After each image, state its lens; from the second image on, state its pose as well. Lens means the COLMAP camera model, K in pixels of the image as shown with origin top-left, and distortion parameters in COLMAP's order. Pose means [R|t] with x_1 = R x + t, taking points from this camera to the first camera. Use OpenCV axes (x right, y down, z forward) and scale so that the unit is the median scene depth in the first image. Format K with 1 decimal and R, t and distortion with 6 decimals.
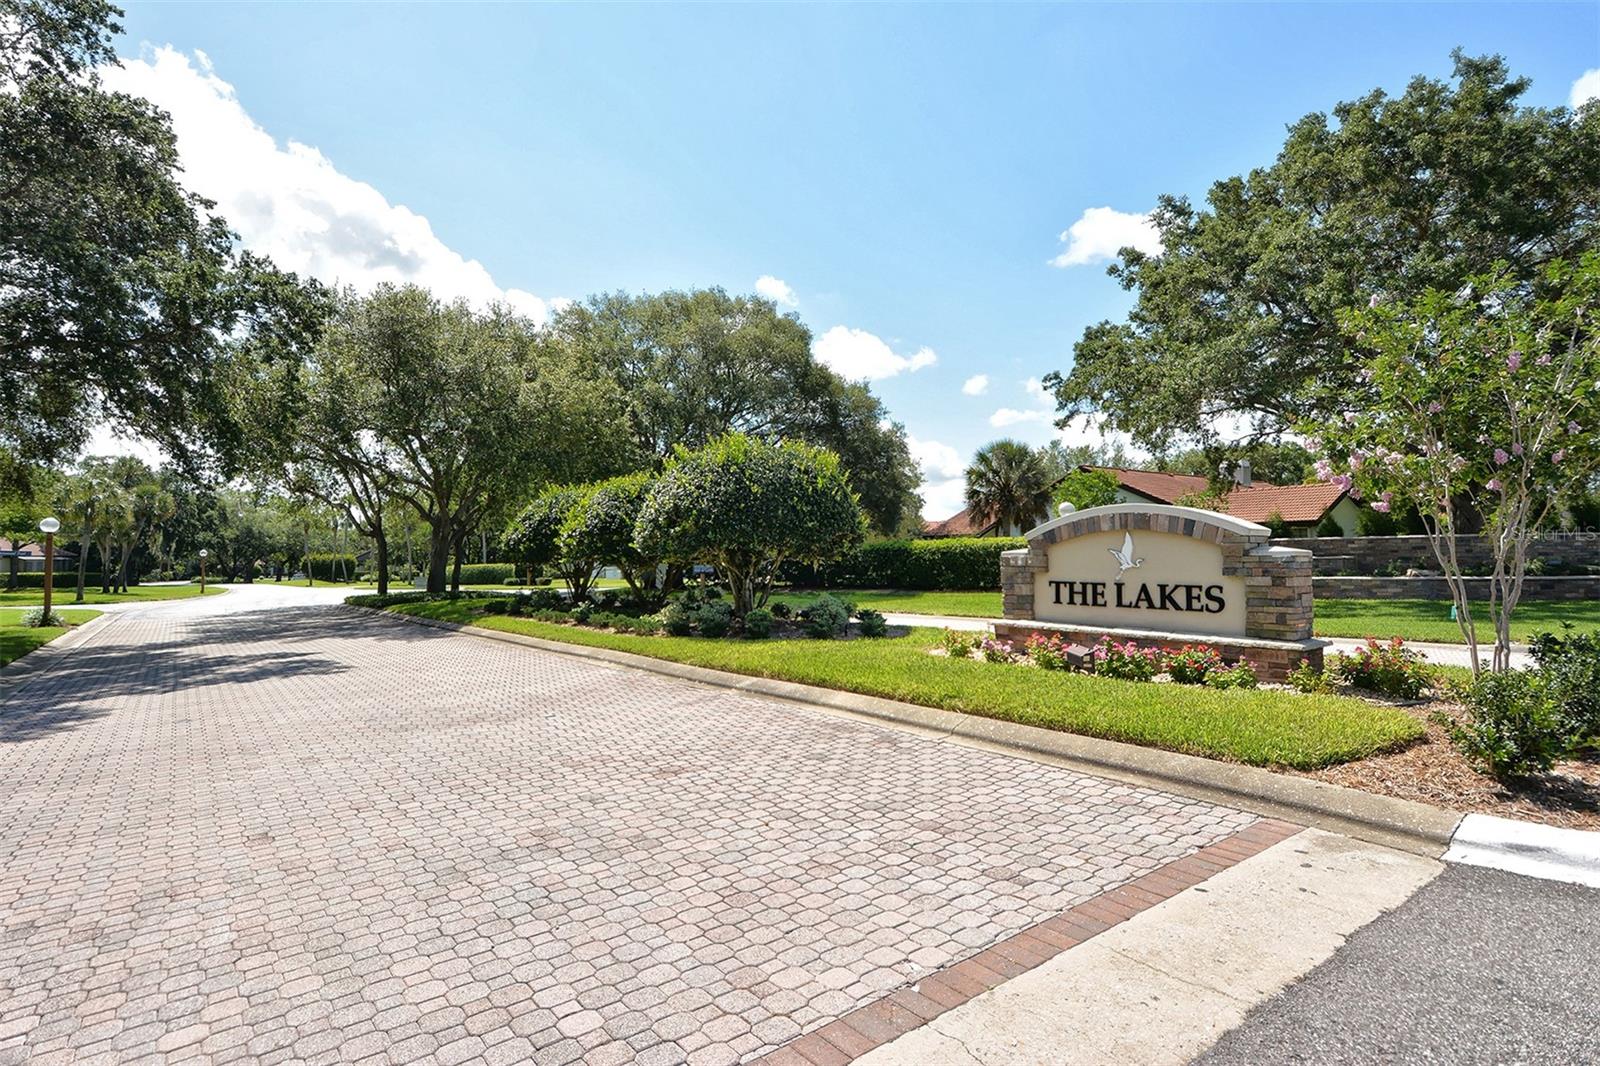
lens RADIAL K [[809.4, 0, 795.8], [0, 809.4, 510.0], [0, 0, 1]] dist [-0.000991, -0.000568]
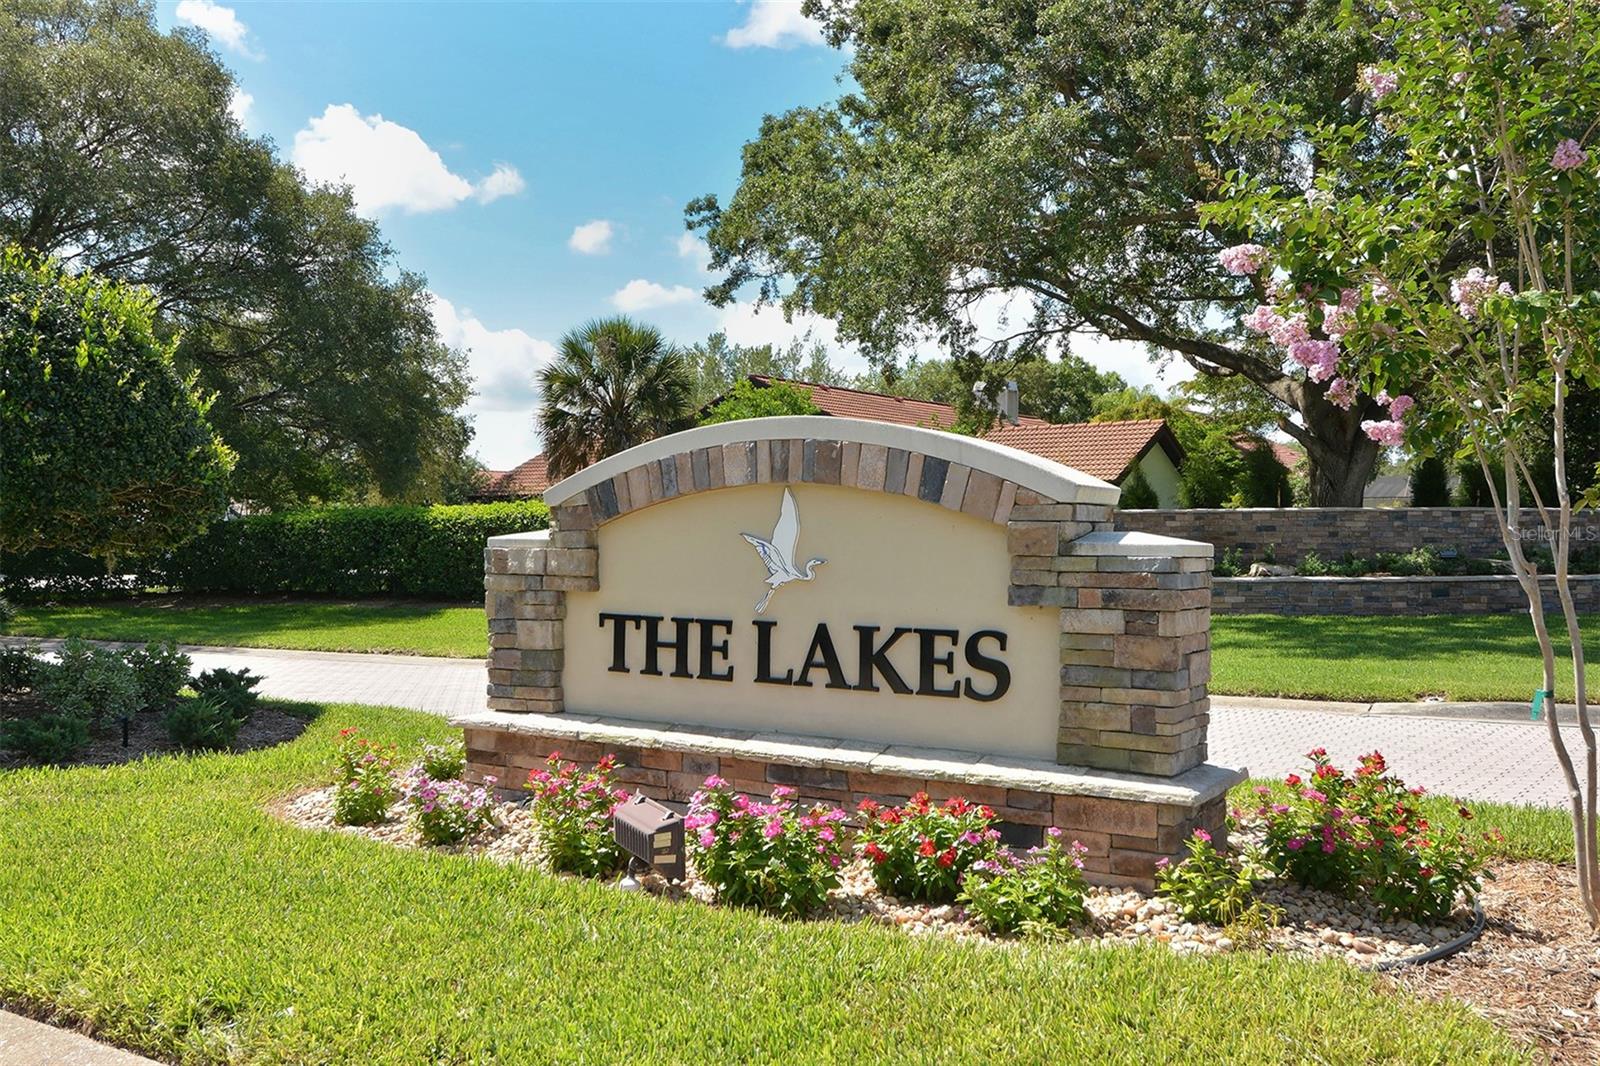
lens RADIAL K [[1047.5, 0, 800.0], [0, 1047.5, 533.0], [0, 0, 1]] dist [-0.002291, -0.000424]
pose [[0.942679, 0.005222, 0.333661, 0.193249], [-0.026243, 0.997941, 0.058524, 0.014332], [-0.332669, -0.063926, 0.940875, 0.408978]]
